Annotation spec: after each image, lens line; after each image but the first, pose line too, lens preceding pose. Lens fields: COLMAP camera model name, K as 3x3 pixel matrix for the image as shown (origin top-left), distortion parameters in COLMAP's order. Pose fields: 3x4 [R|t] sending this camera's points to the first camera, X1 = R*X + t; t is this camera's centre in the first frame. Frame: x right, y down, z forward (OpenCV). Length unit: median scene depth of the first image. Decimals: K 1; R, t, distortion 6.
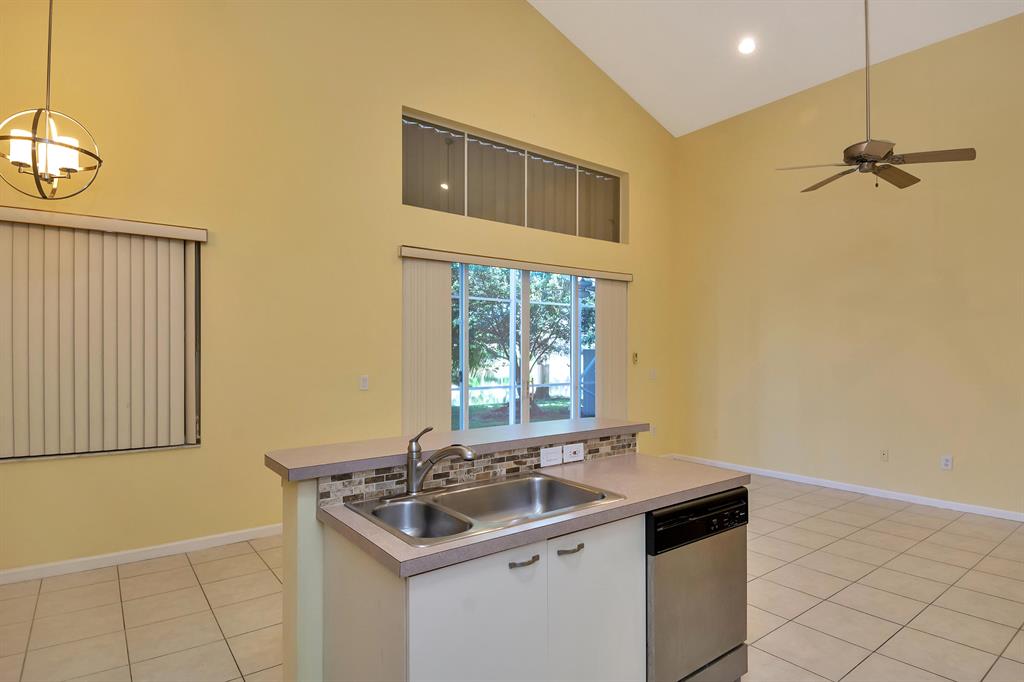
lens RADIAL K [[530.9, 0, 509.7], [0, 530.9, 357.2], [0, 0, 1]] dist [-0.001318, -0.000892]
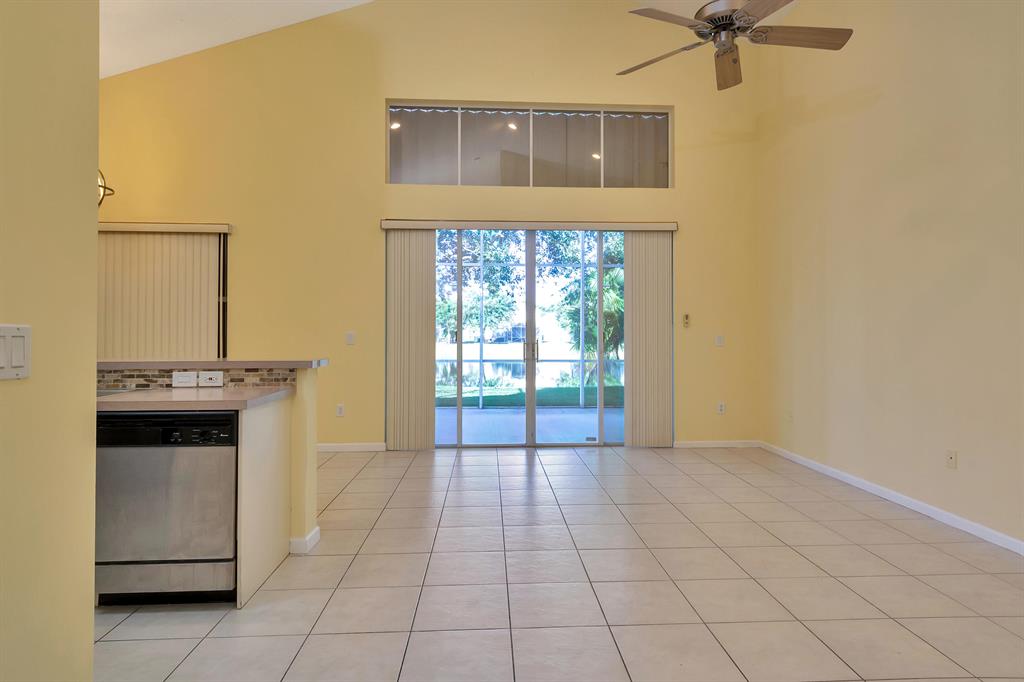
lens RADIAL K [[544.6, 0, 538.0], [0, 544.6, 336.3], [0, 0, 1]] dist [-0.000964, -0.000017]
pose [[0.844681, -0.000412, -0.535270, 1.292185], [-0.003740, 0.999971, -0.006670, 0.086488], [0.535257, 0.007636, 0.844655, 0.351351]]
